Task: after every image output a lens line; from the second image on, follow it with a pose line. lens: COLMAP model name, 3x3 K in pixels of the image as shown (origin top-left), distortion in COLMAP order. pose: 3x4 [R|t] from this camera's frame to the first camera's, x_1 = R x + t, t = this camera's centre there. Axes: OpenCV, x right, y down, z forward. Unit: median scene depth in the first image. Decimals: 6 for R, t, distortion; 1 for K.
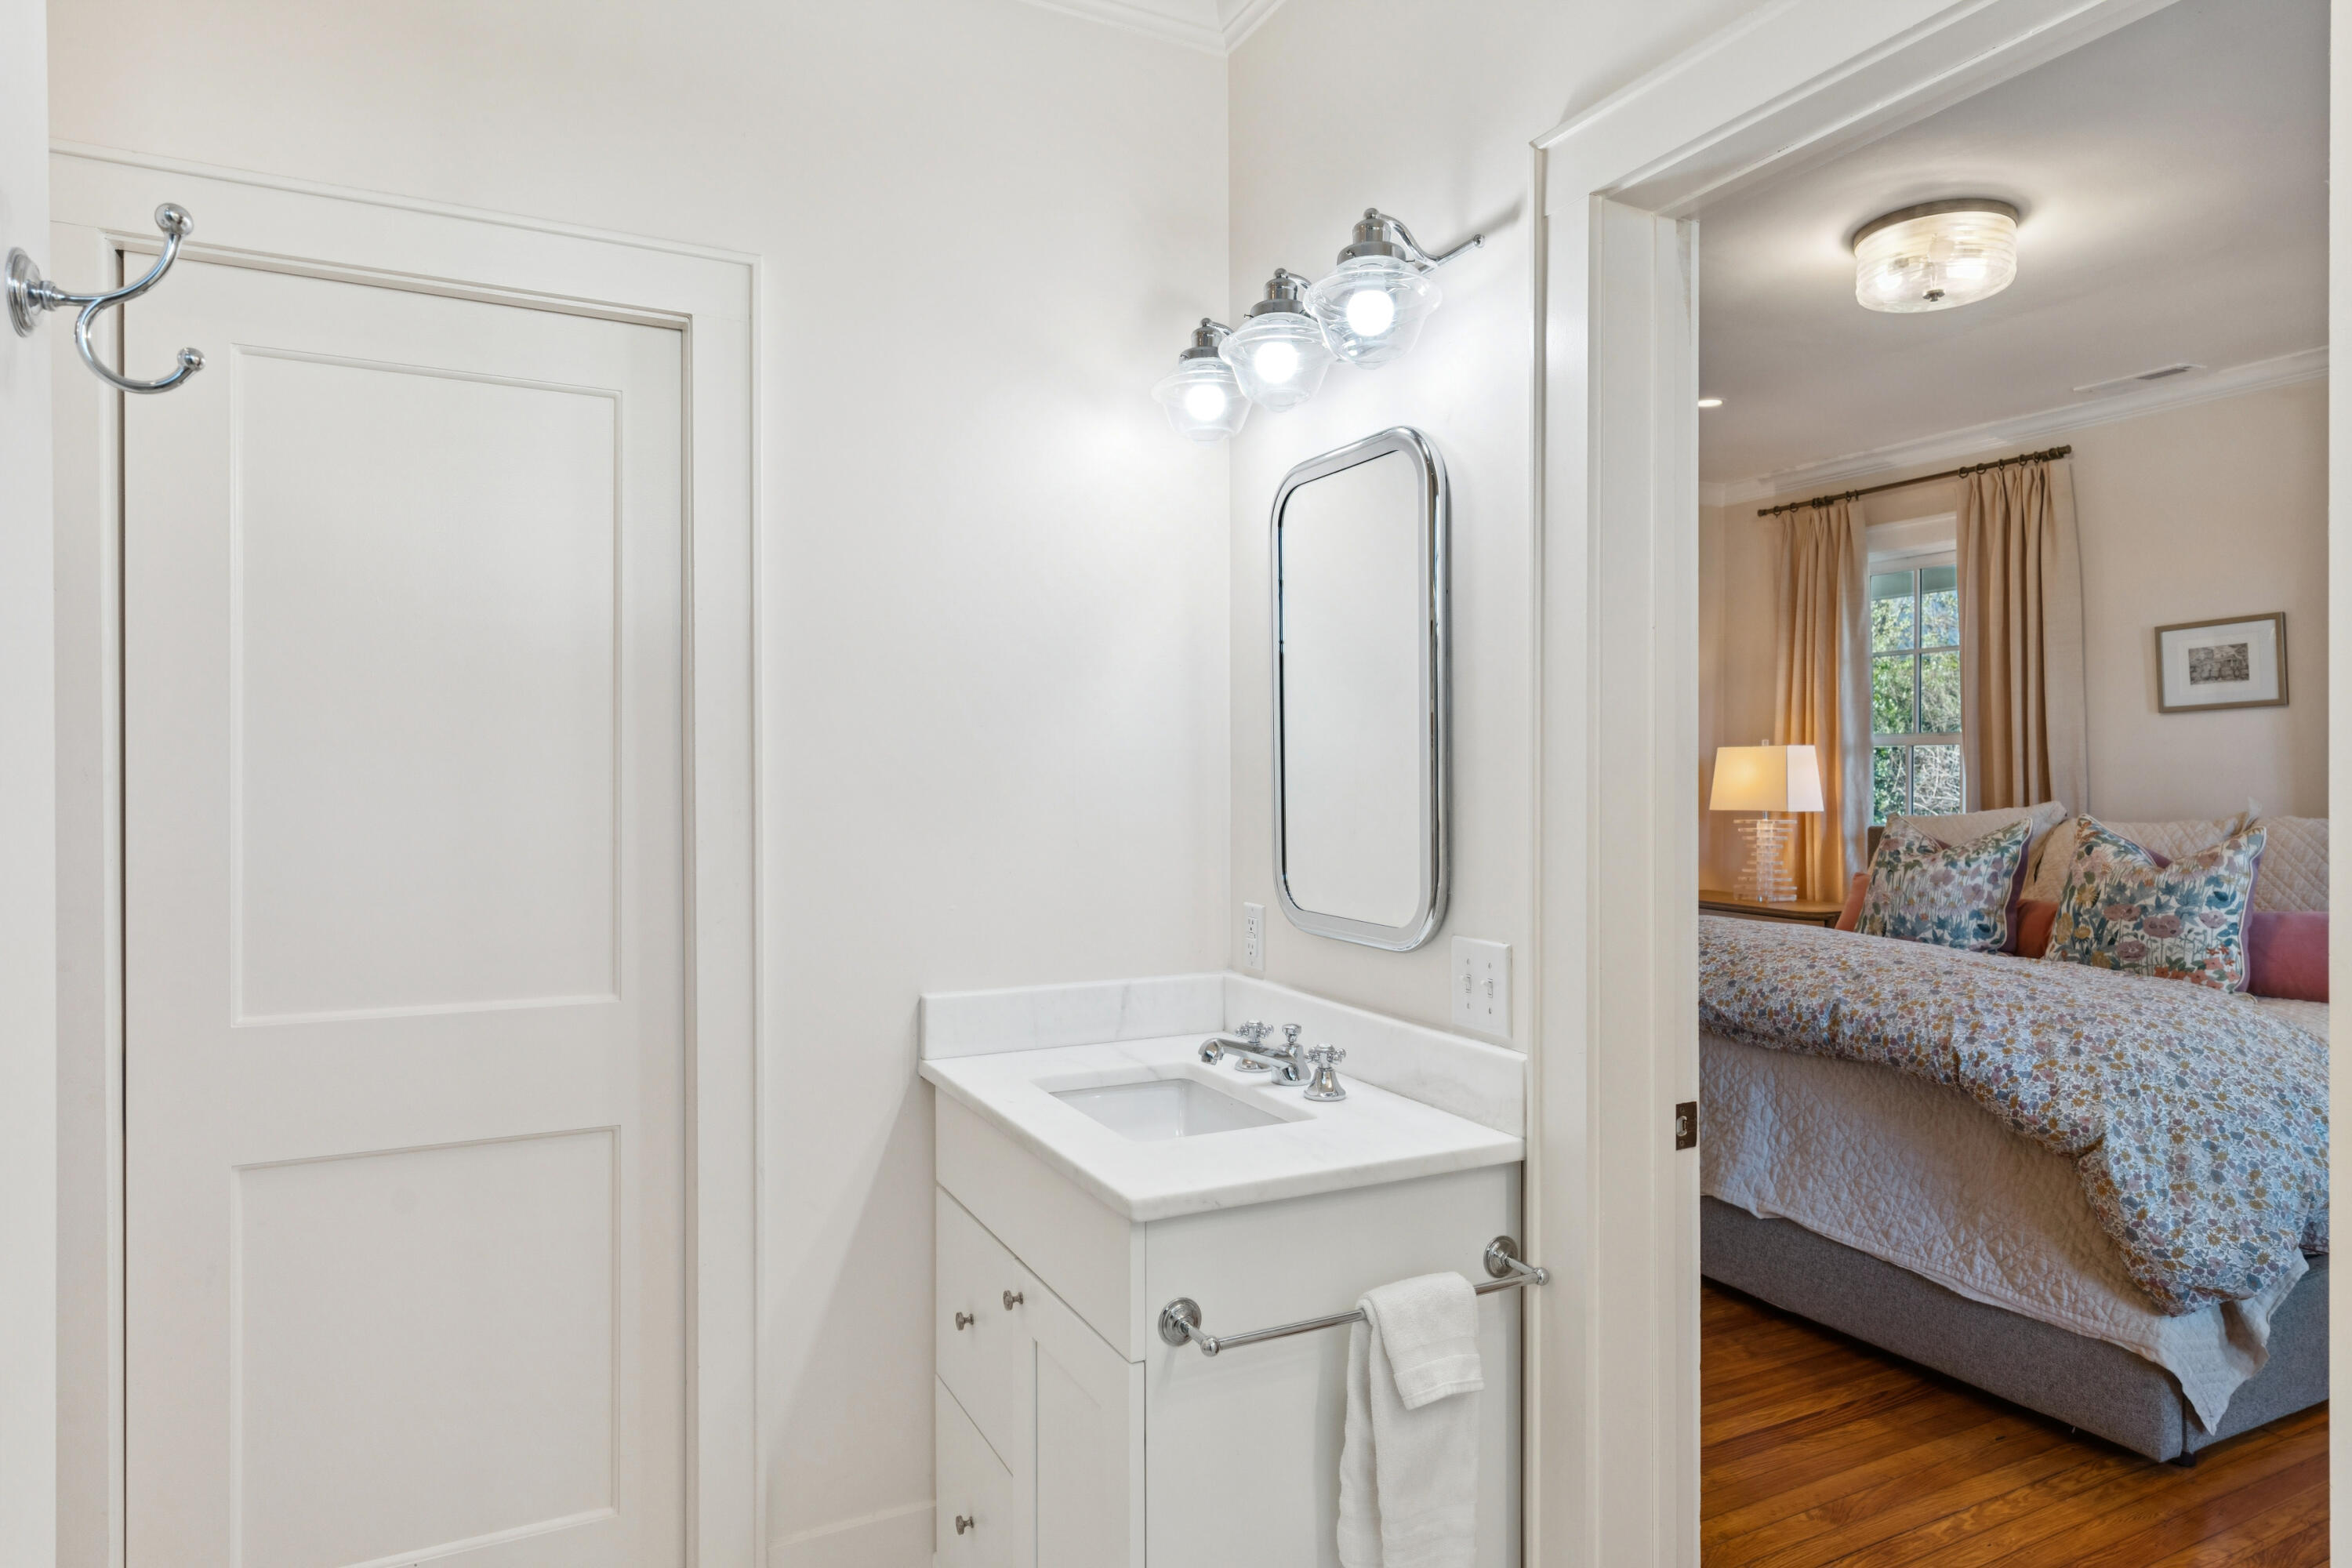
lens RADIAL K [[1370.3, 0, 1176.0], [0, 1370.3, 784.0], [0, 0, 1]] dist [-0.002788, 0.003128]
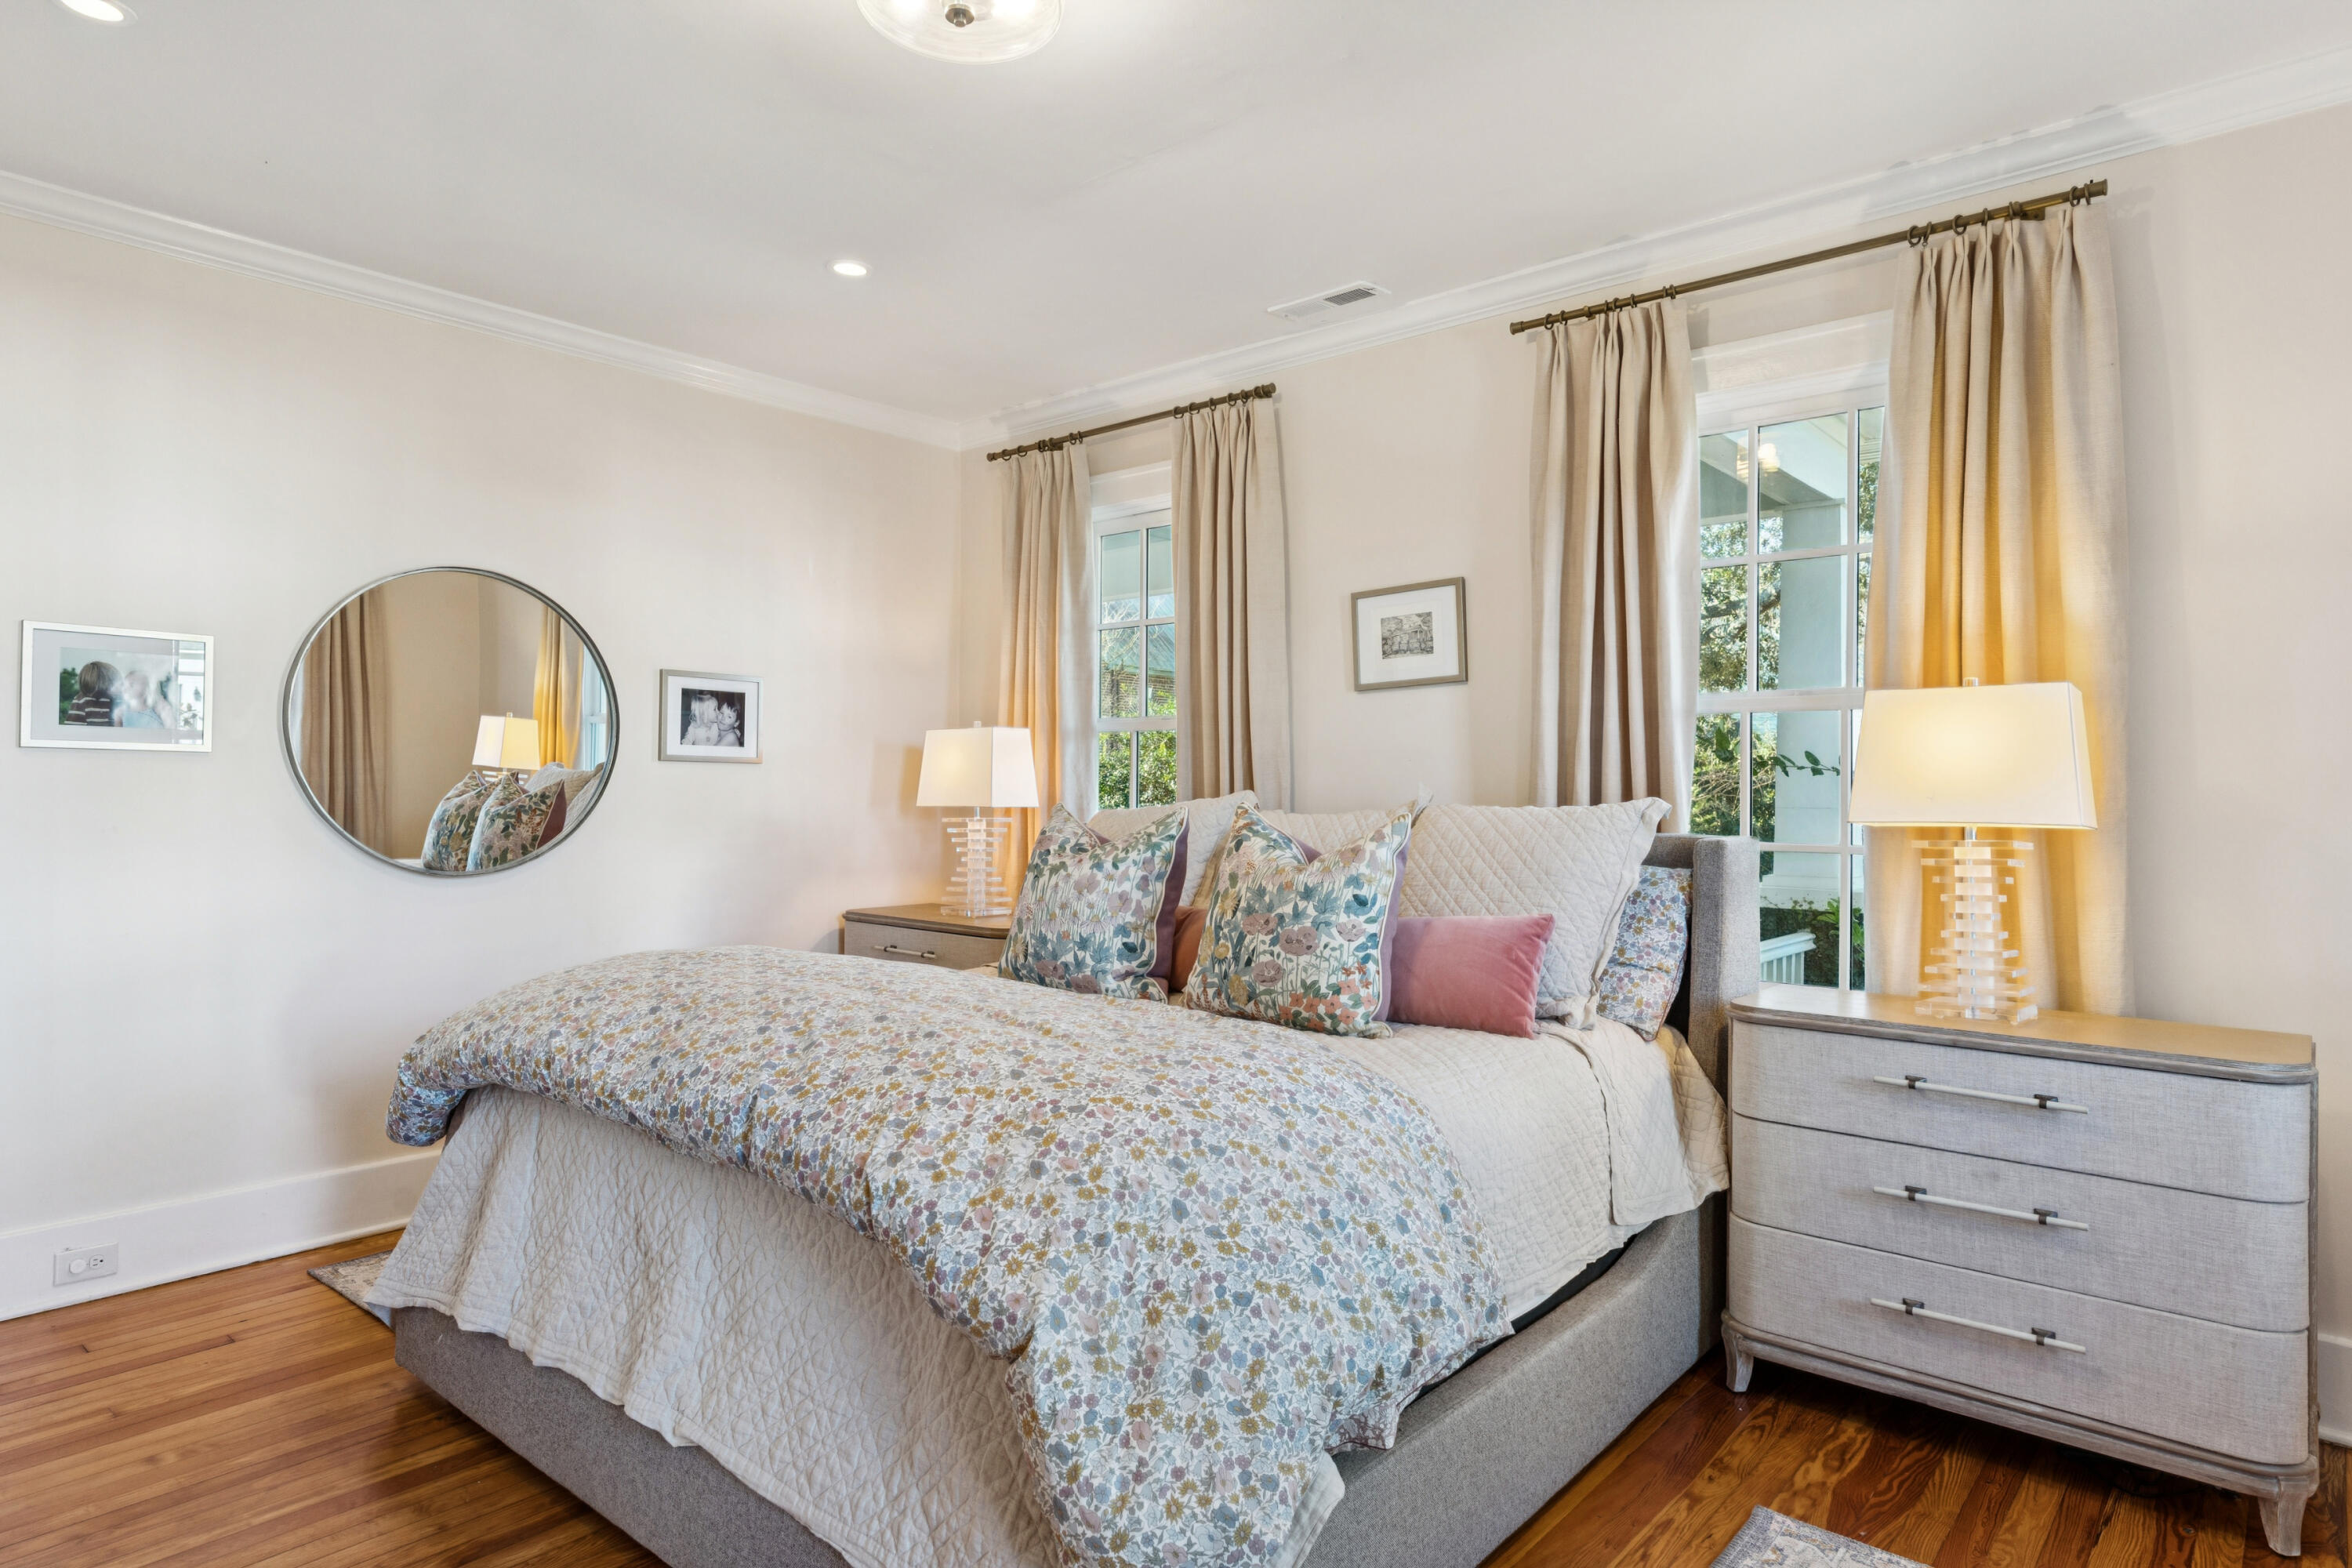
lens RADIAL K [[1348.5, 0, 1176.0], [0, 1348.5, 784.0], [0, 0, 1]] dist [-0.000589, 0.000170]
pose [[0.922396, 0.007890, 0.386166, 0.364544], [-0.003479, 0.999920, -0.012120, 0.024569], [-0.386231, 0.009836, 0.922350, 0.322668]]
